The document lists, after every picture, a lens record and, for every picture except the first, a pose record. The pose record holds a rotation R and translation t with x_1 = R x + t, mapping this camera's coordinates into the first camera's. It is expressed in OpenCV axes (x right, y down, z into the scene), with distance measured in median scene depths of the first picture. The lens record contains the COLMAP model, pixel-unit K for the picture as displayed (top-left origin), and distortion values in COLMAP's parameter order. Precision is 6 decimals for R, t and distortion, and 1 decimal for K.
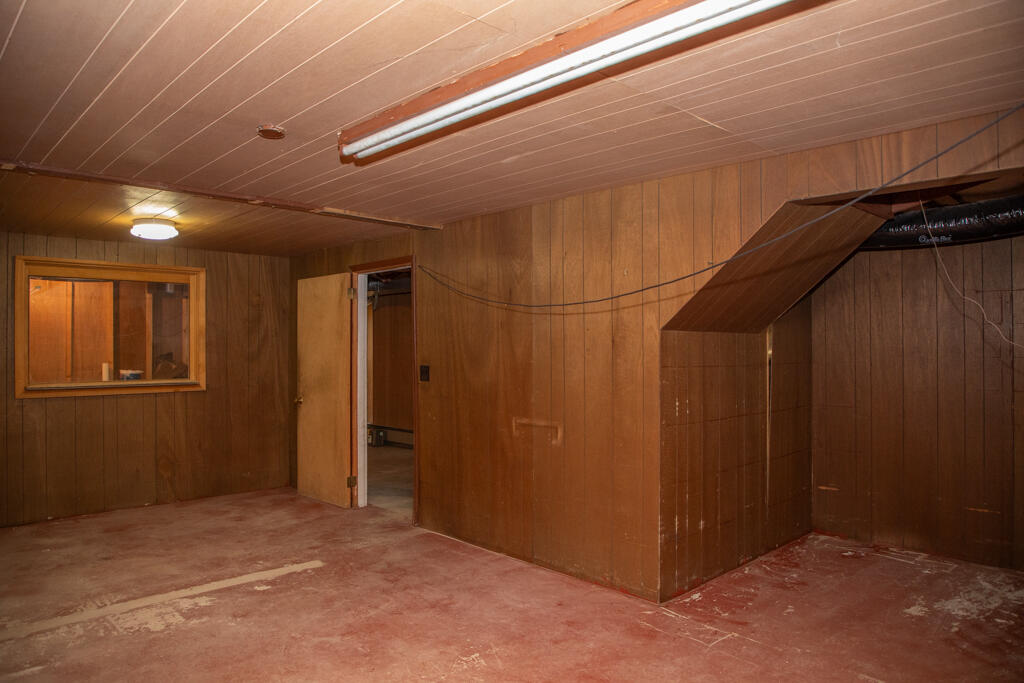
lens RADIAL K [[693.9, 0, 507.3], [0, 693.9, 343.0], [0, 0, 1]] dist [-0.072801, 0.030551]
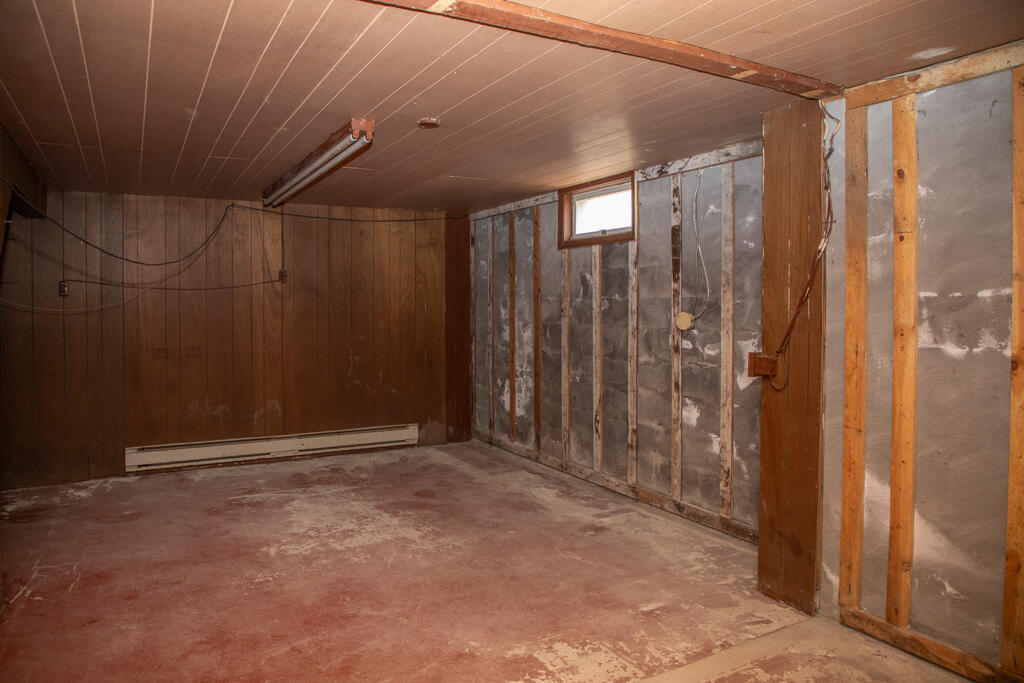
lens RADIAL K [[693.9, 0, 512.7], [0, 693.9, 335.5], [0, 0, 1]] dist [-0.072801, 0.030551]
pose [[-0.970584, -0.005046, 0.240710, -0.637837], [0.002731, 0.999485, 0.031965, 0.017729], [-0.240748, 0.031682, -0.970071, 1.749972]]
